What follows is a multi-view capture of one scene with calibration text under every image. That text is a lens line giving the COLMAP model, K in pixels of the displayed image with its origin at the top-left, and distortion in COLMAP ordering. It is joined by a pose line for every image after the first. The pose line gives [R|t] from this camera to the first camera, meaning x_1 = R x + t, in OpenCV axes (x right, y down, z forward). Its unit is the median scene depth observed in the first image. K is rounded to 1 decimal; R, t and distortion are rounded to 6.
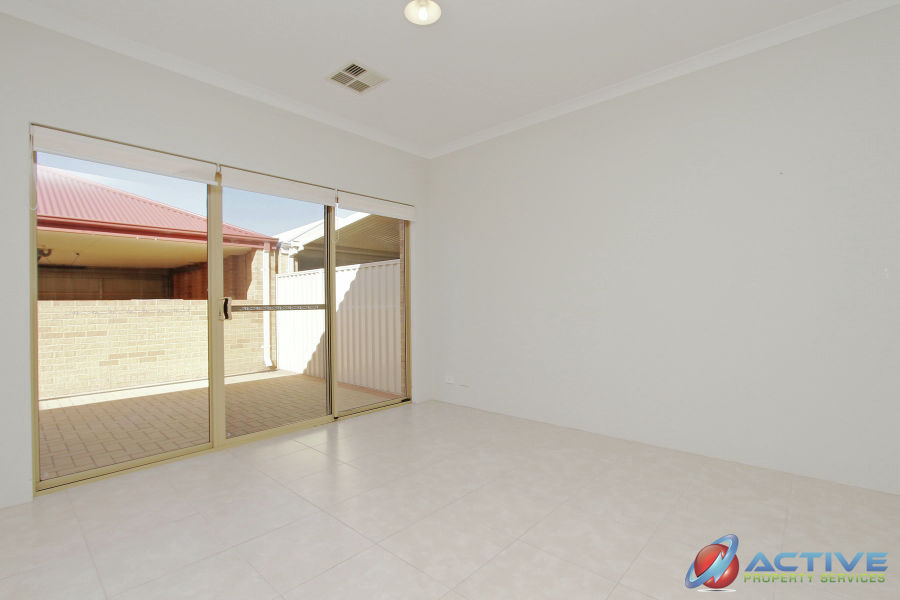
lens RADIAL K [[415.5, 0, 446.0], [0, 415.5, 302.6], [0, 0, 1]] dist [0.001707, 0.000259]
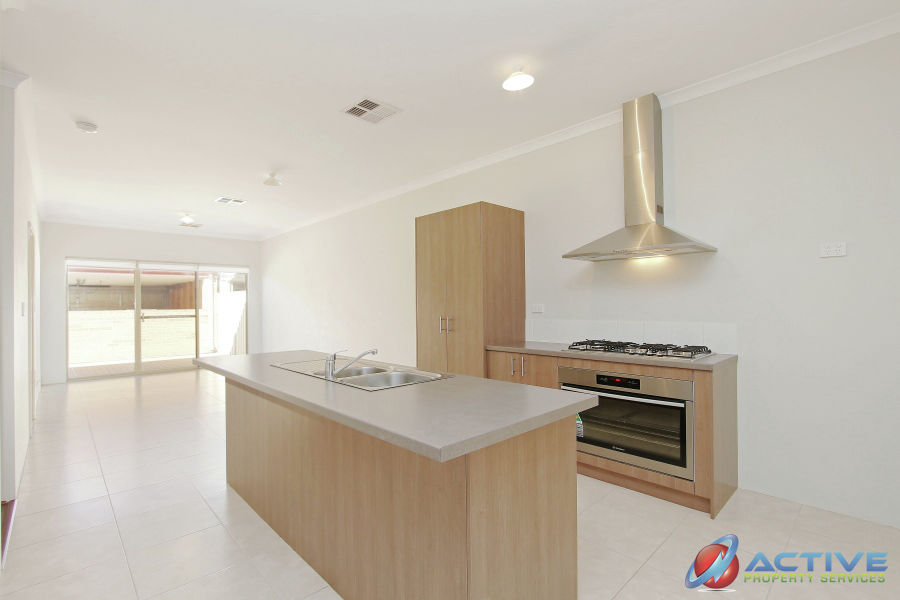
lens RADIAL K [[415.5, 0, 487.5], [0, 415.5, 305.6], [0, 0, 1]] dist [0.001707, 0.000259]
pose [[0.999694, 0.010231, -0.022508, 0.585106], [-0.010478, 0.999886, -0.010908, -0.010884], [0.022394, 0.011140, 0.999687, -0.513632]]
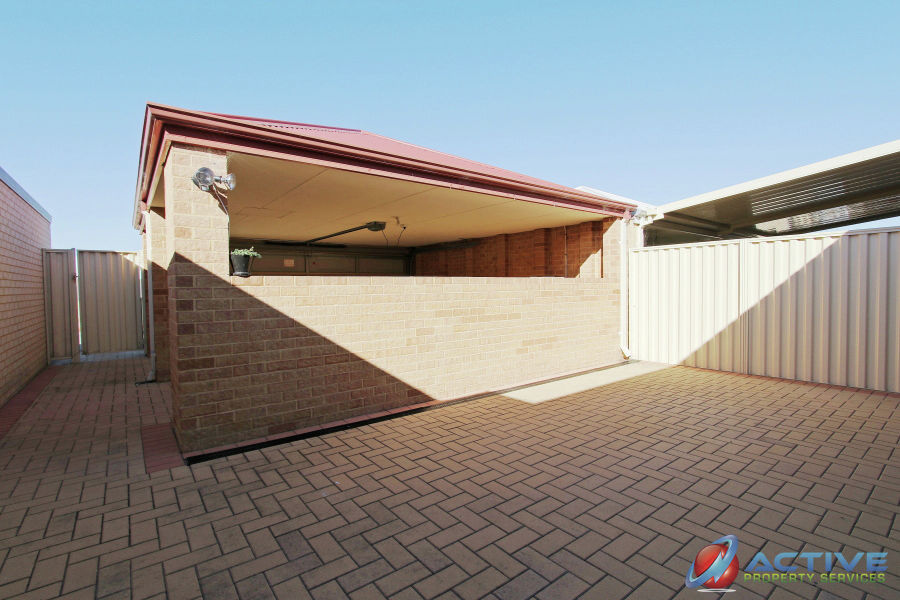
lens RADIAL K [[415.5, 0, 450.7], [0, 415.5, 297.0], [0, 0, 1]] dist [0.001707, 0.000259]
pose [[0.989292, 0.009011, -0.145670, -0.642304], [-0.004895, 0.999579, 0.028590, 0.008858], [0.145866, -0.027571, 0.988920, 0.107543]]
